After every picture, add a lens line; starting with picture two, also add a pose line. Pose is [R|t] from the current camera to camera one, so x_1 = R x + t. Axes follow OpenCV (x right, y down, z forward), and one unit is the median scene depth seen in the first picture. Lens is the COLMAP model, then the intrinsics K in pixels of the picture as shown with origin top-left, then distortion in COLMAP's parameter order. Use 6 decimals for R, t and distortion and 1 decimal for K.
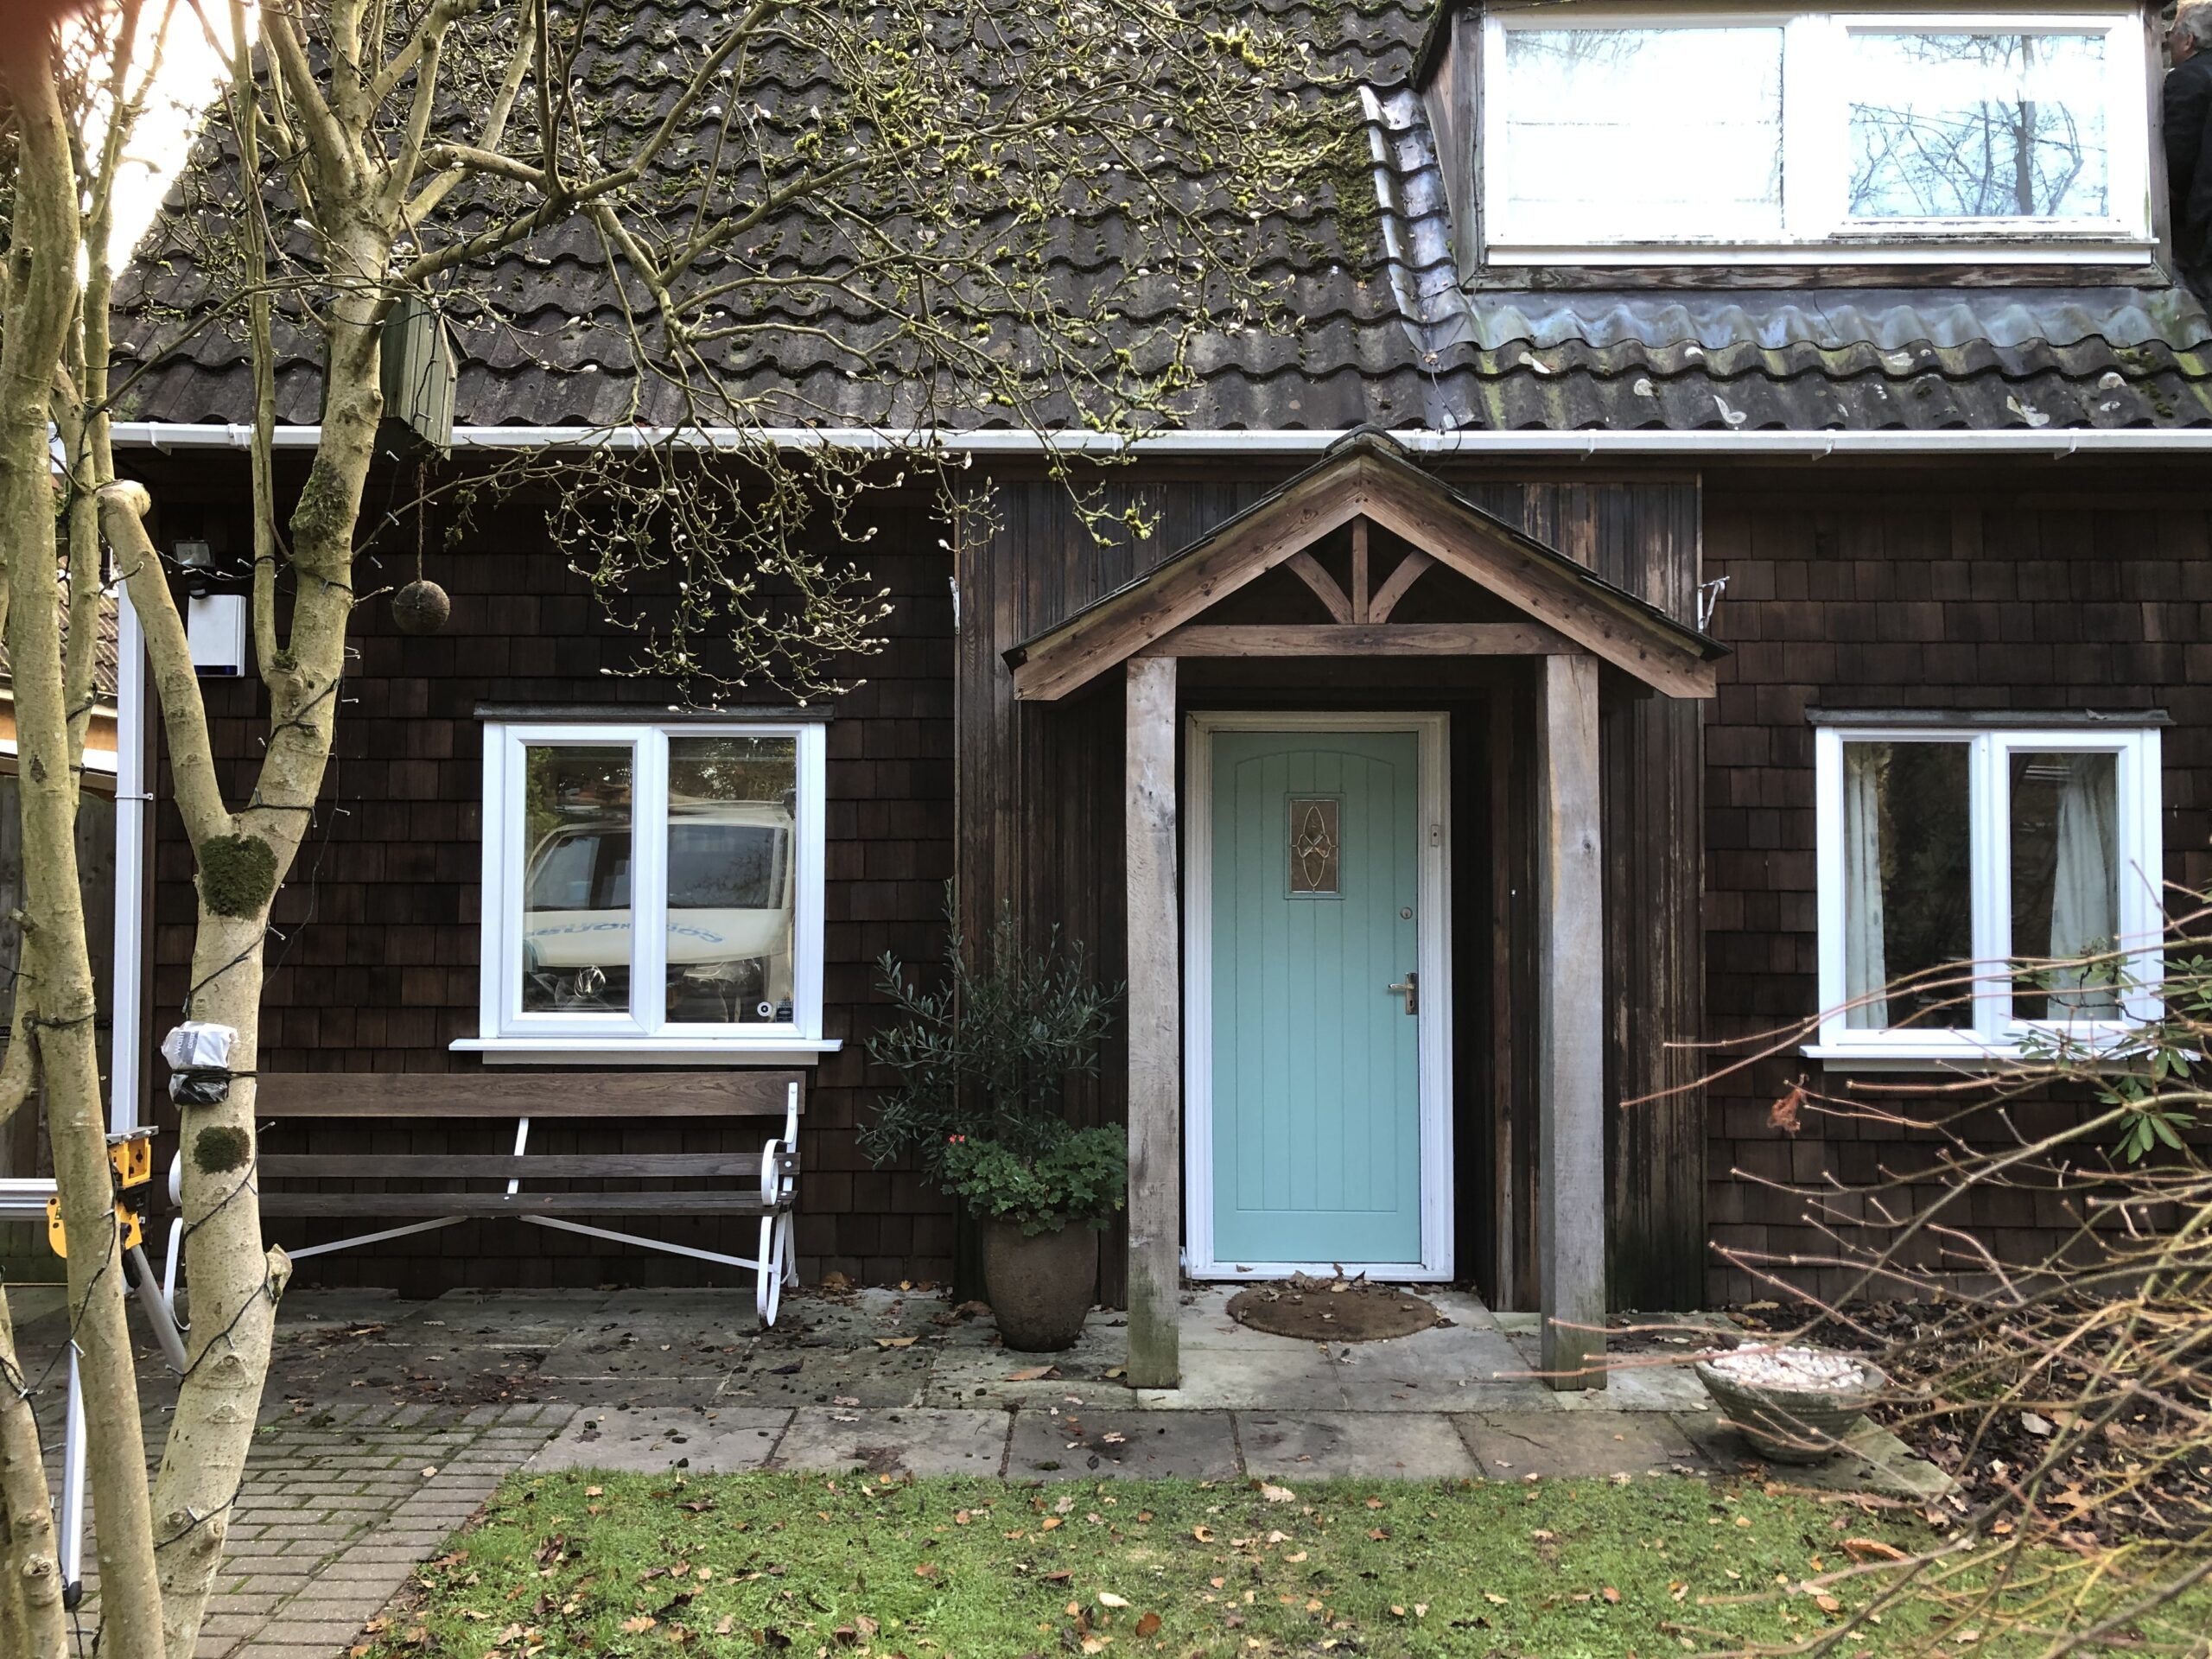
lens RADIAL K [[1812.8, 0, 1097.7], [0, 1812.8, 811.6], [0, 0, 1]] dist [0.027834, -0.017766]
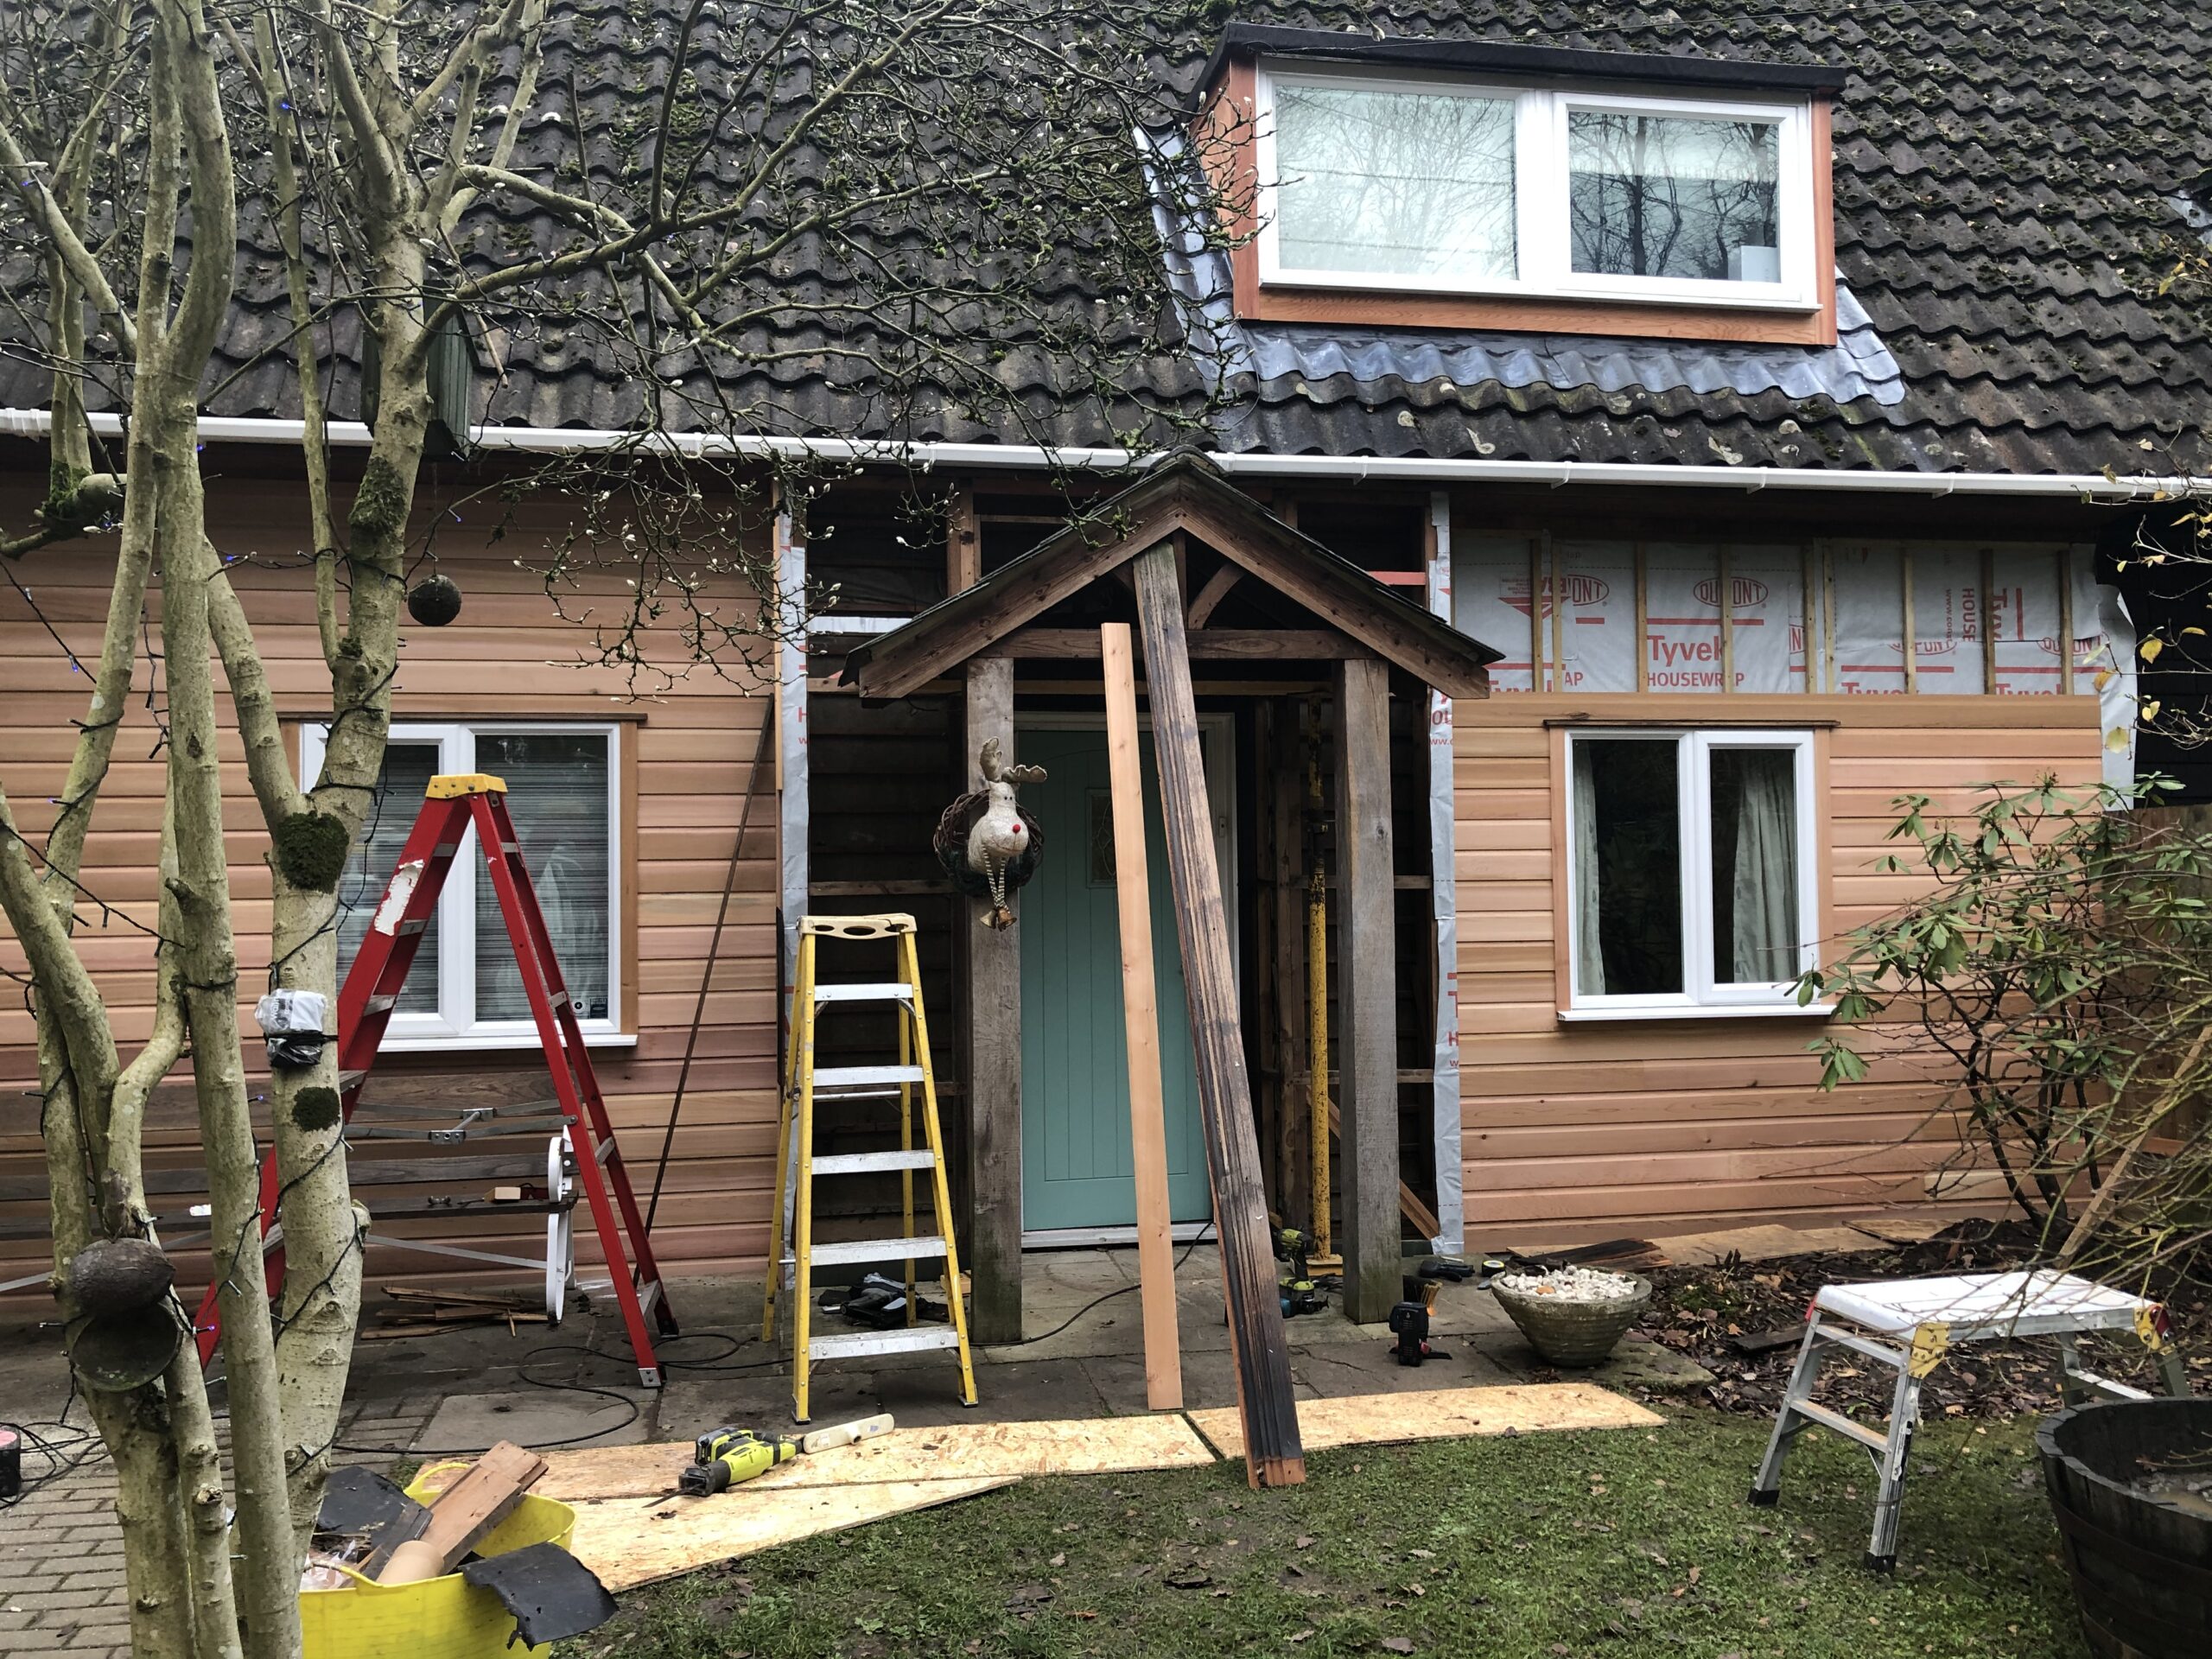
lens RADIAL K [[1812.8, 0, 1102.9], [0, 1812.8, 814.4], [0, 0, 1]] dist [0.027834, -0.017766]
pose [[0.982146, -0.008901, 0.187908, -0.092081], [0.009611, 0.999950, -0.002871, 0.008836], [-0.187873, 0.004626, 0.982183, -0.049788]]
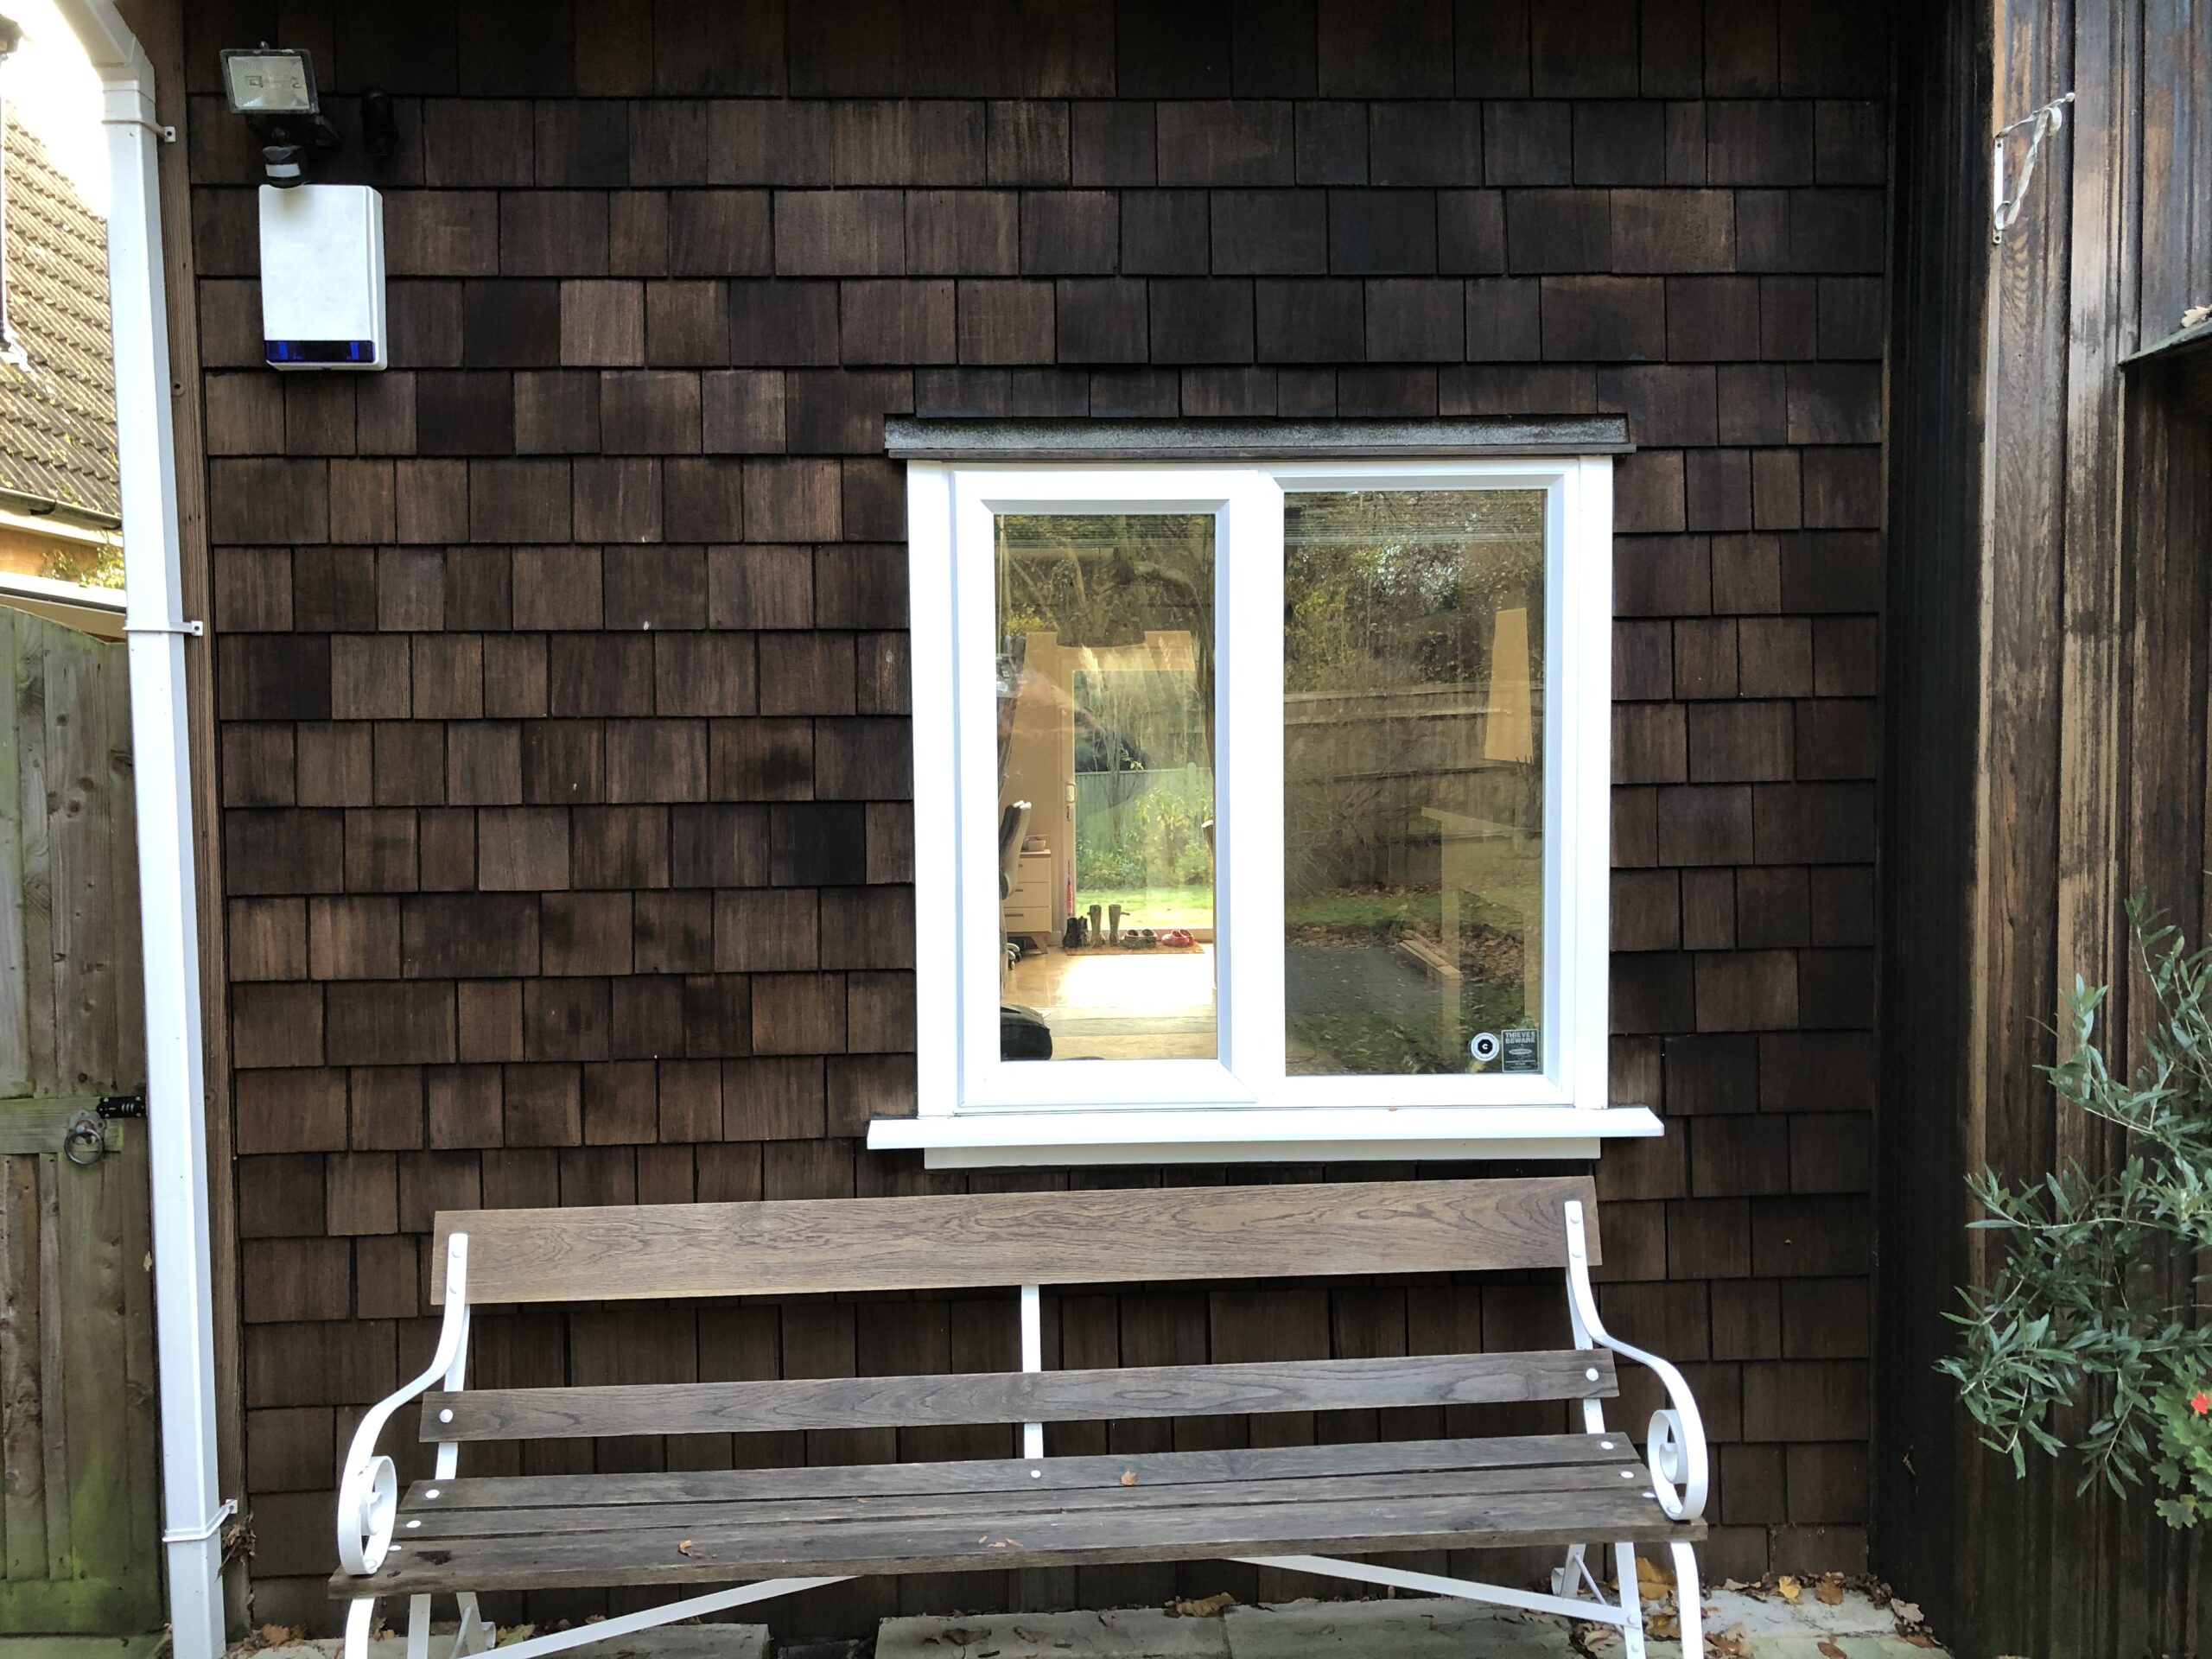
lens RADIAL K [[1812.8, 0, 1113.1], [0, 1812.8, 838.0], [0, 0, 1]] dist [0.027834, -0.017766]
pose [[0.998731, -0.014435, 0.048241, -0.327534], [0.010232, 0.996221, 0.086251, 0.008524], [-0.049303, -0.085648, 0.995105, 0.549244]]
